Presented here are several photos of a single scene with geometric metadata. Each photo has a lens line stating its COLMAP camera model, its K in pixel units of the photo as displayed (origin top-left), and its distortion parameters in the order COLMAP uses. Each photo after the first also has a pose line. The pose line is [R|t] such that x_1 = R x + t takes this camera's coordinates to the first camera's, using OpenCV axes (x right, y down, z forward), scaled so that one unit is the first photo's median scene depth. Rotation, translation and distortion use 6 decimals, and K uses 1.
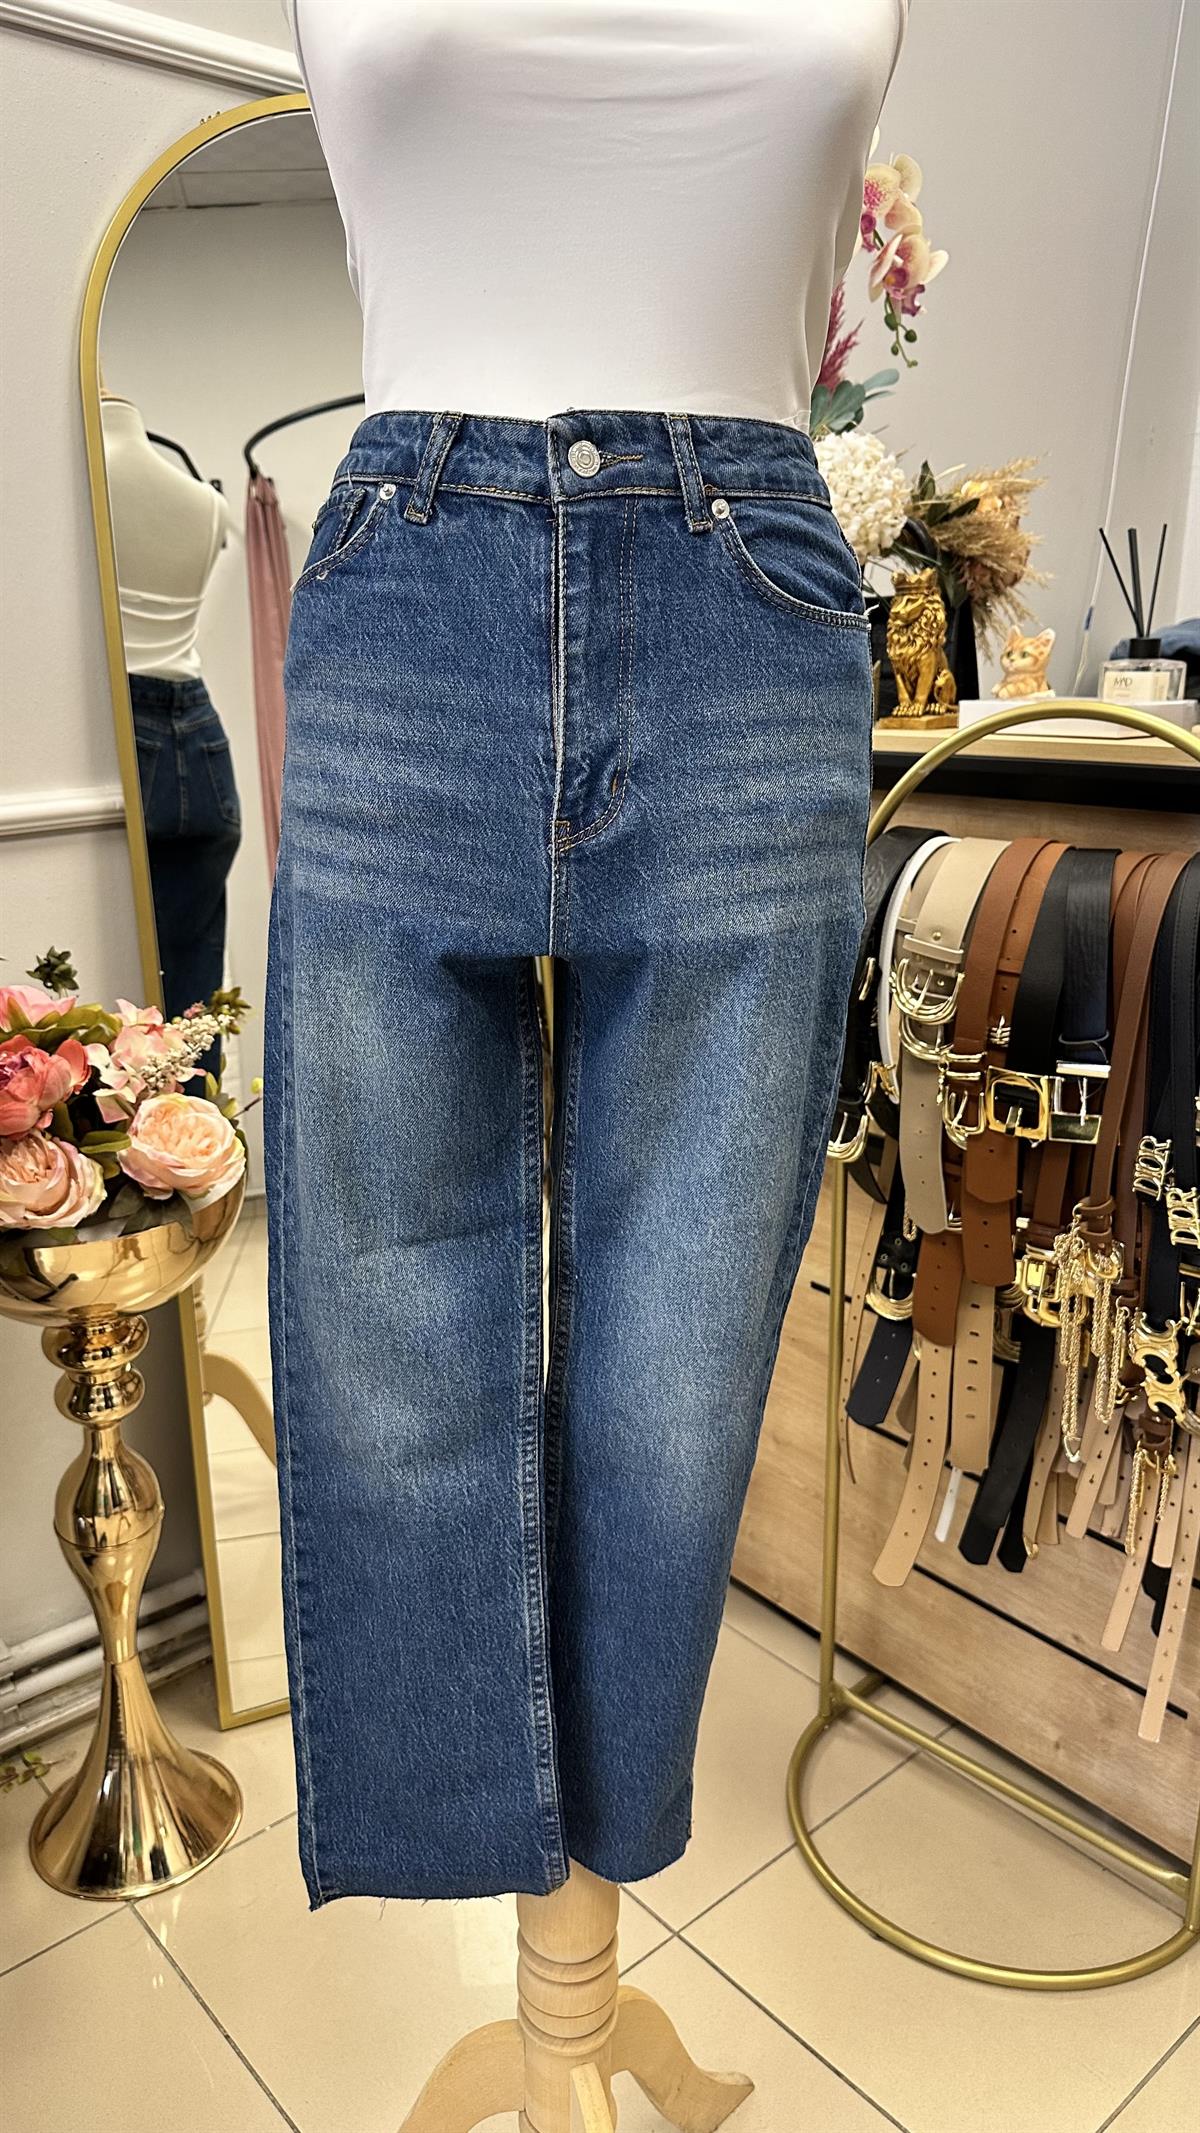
lens RADIAL K [[1527.0, 0, 591.9], [0, 1527.0, 1071.6], [0, 0, 1]] dist [0.036362, -0.073423]
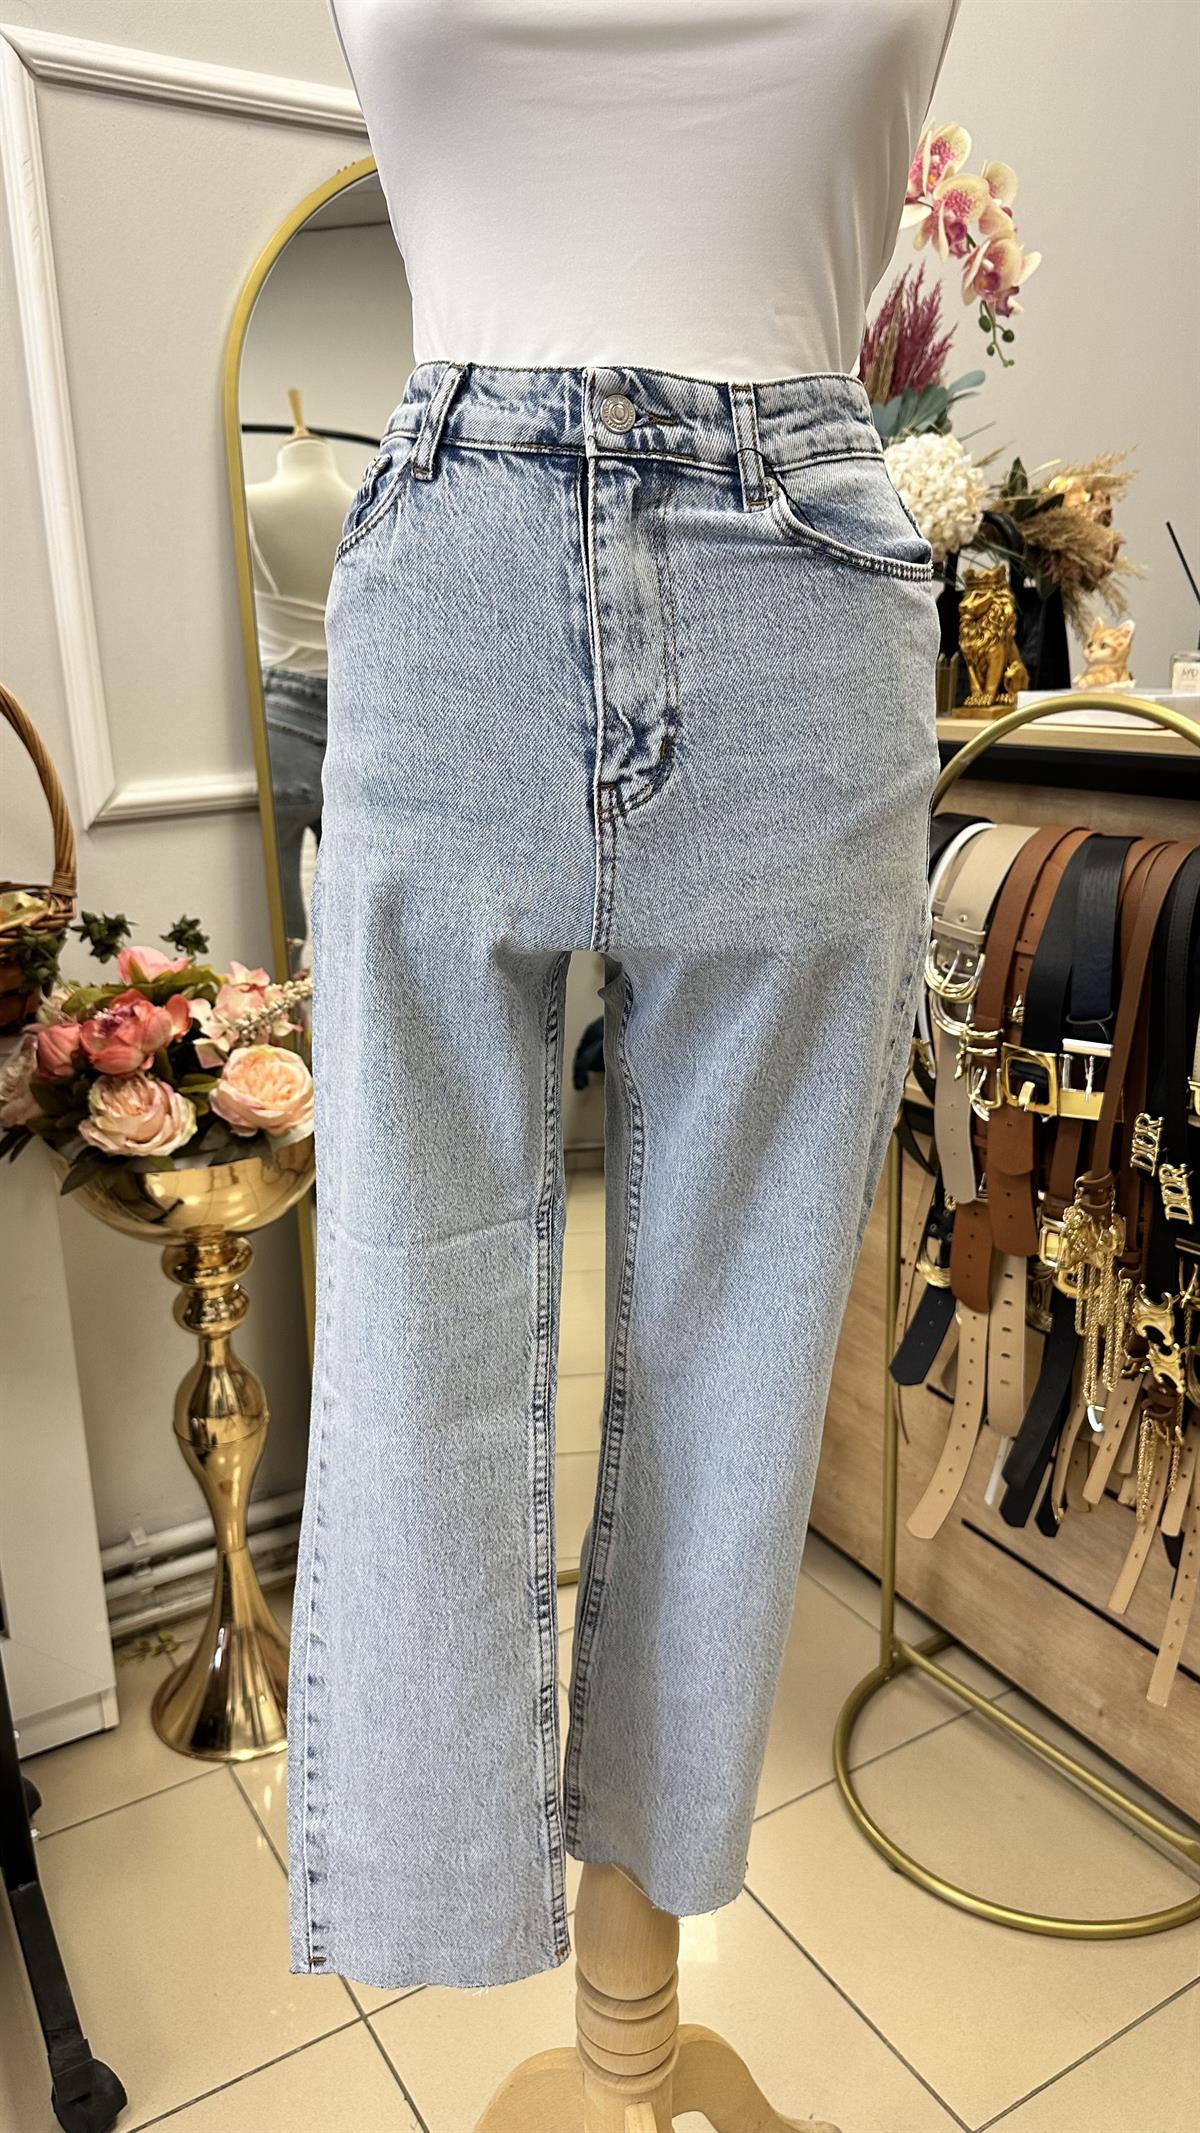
lens RADIAL K [[1527.0, 0, 602.8], [0, 1527.0, 1070.6], [0, 0, 1]] dist [0.036362, -0.073423]
pose [[0.986290, 0.033802, -0.161520, 0.154919], [-0.032612, 0.999418, 0.010014, 0.013724], [0.161765, -0.004609, 0.986819, -0.076629]]
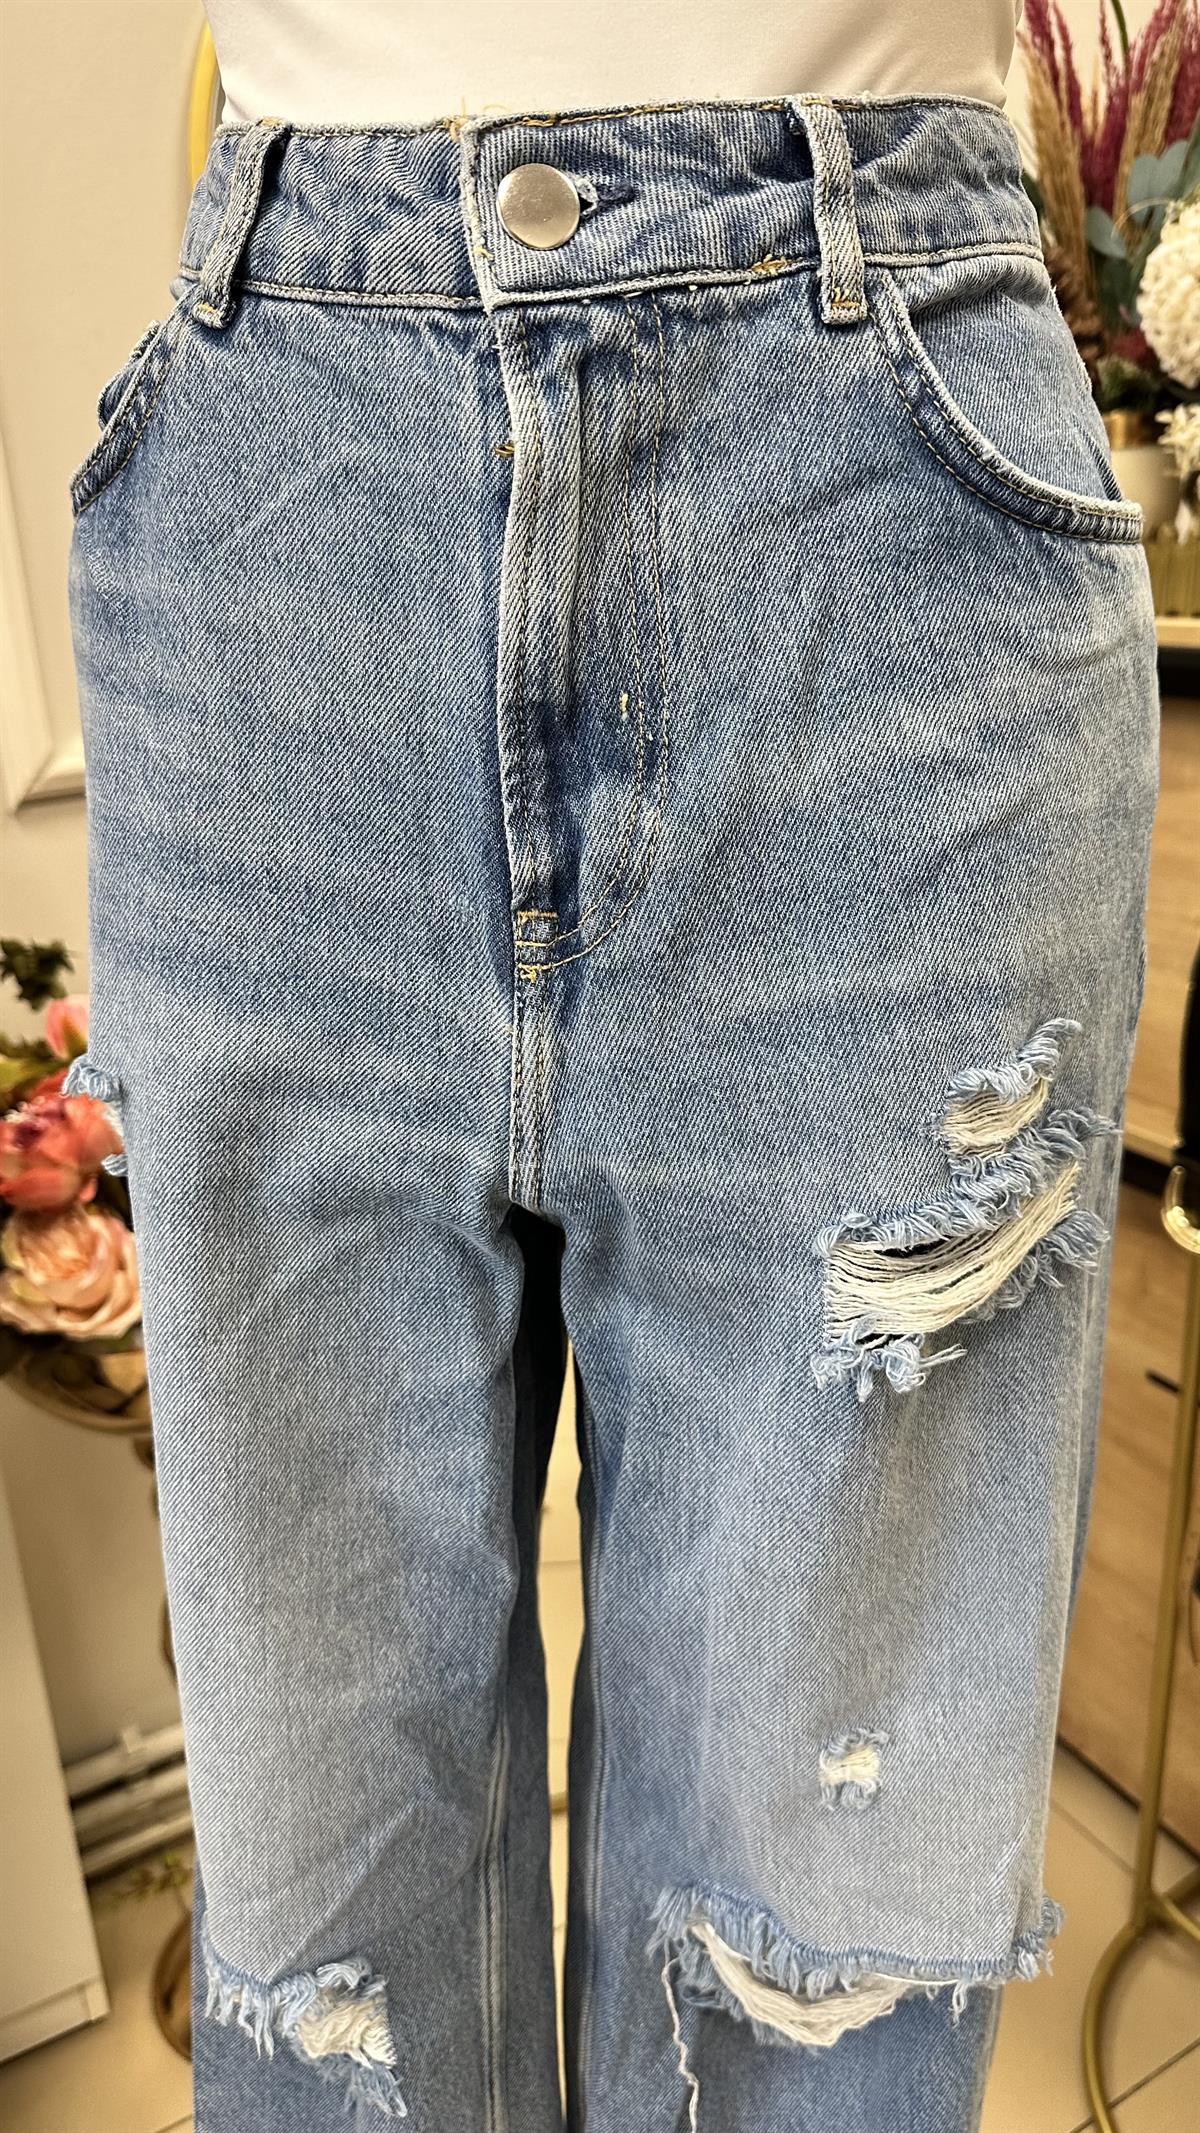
lens RADIAL K [[1527.0, 0, 587.8], [0, 1527.0, 1054.2], [0, 0, 1]] dist [0.036362, -0.073423]
pose [[0.980662, 0.027302, -0.193793, 0.023200], [-0.015931, 0.998071, 0.059997, -0.076459], [0.195057, -0.055749, 0.979206, 0.295006]]
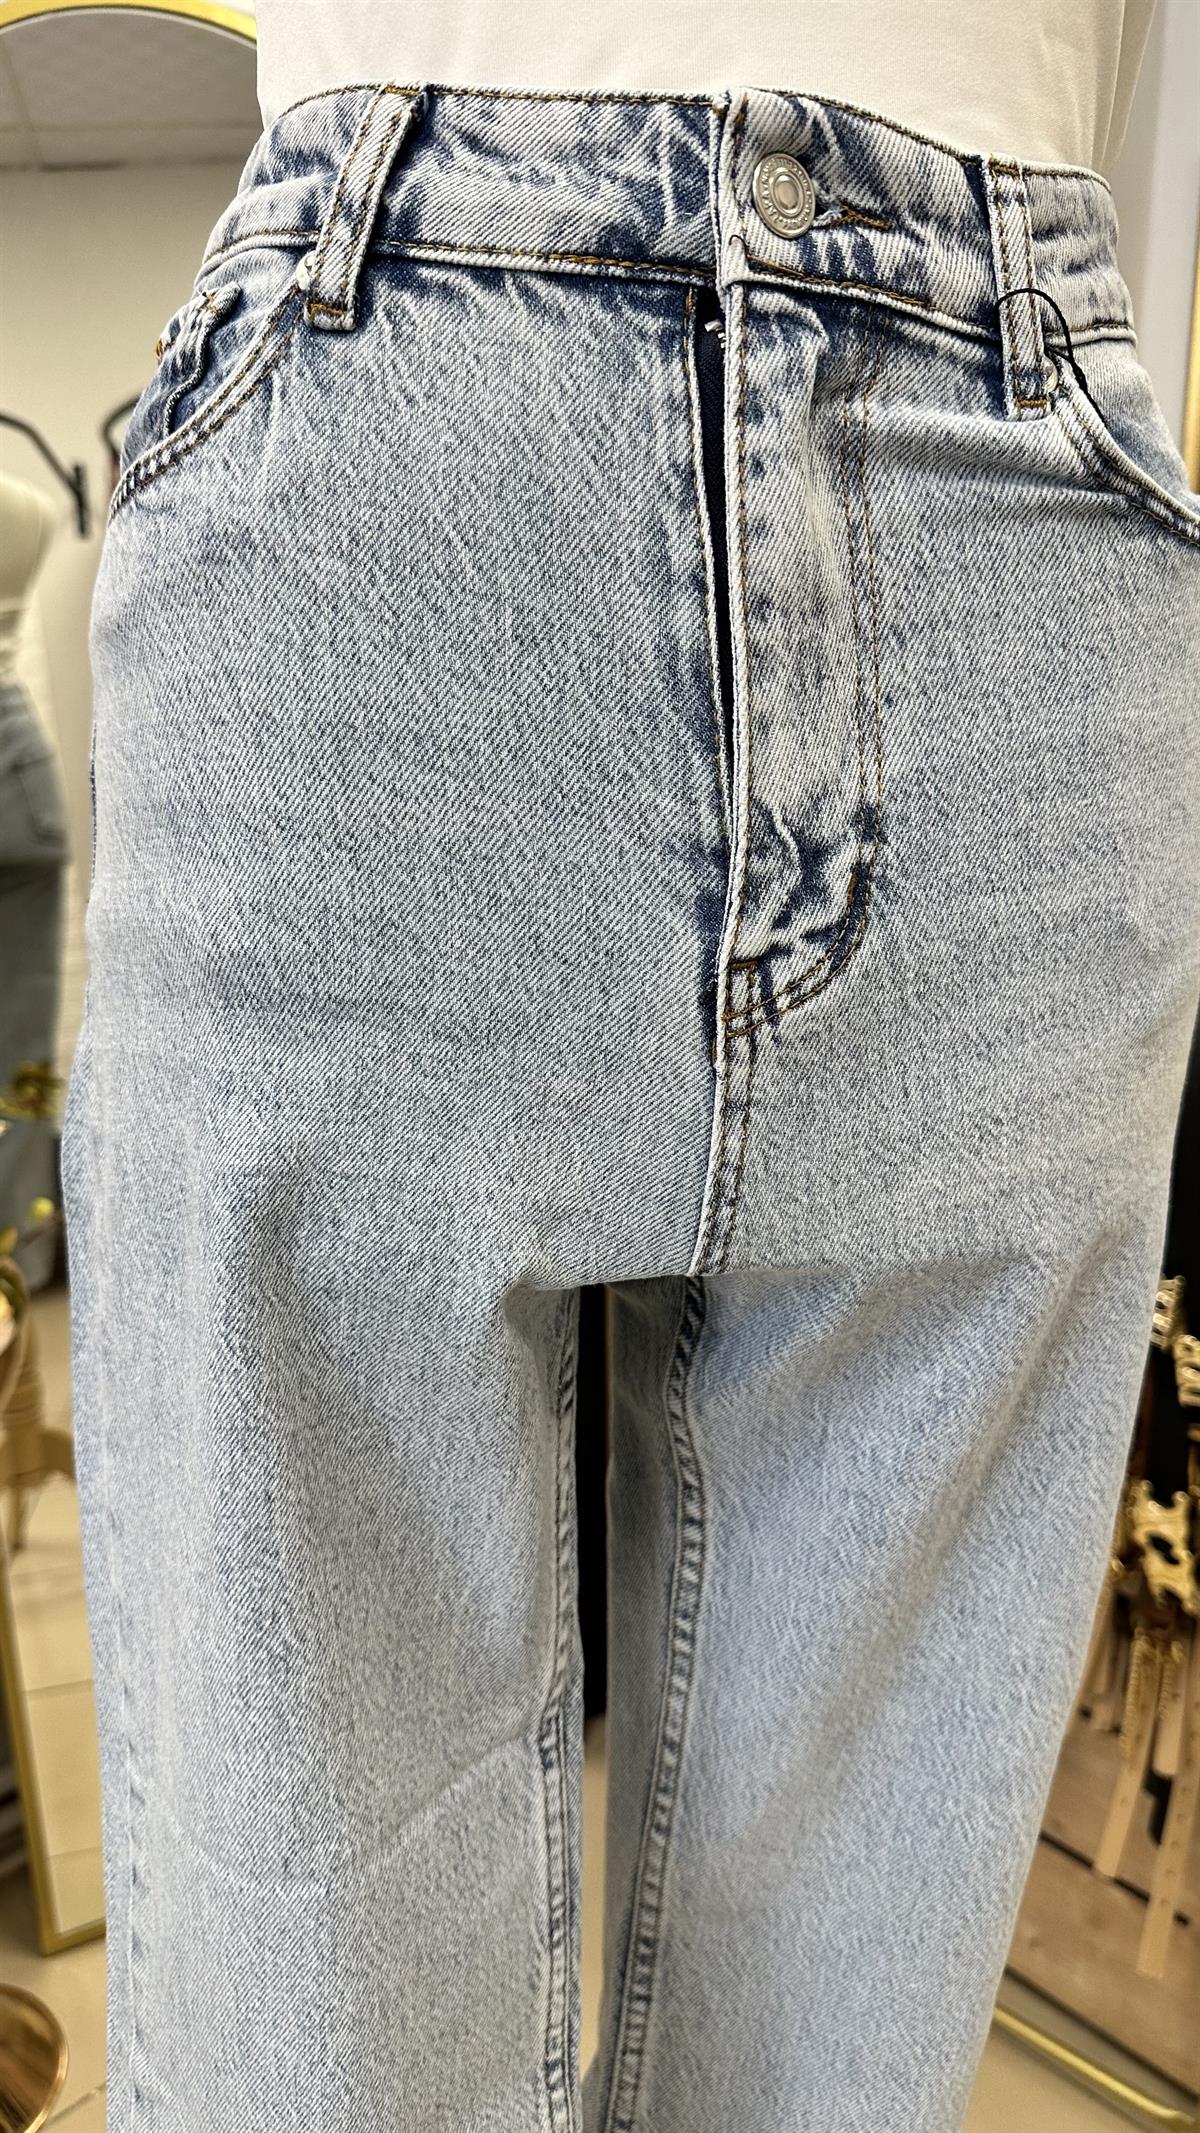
lens RADIAL K [[1527.0, 0, 610.0], [0, 1527.0, 1034.9], [0, 0, 1]] dist [0.036362, -0.073423]
pose [[0.997403, -0.019704, 0.069269, 0.024322], [0.021316, 0.999517, -0.022612, -0.063723], [-0.068790, 0.024030, 0.997342, 0.194435]]
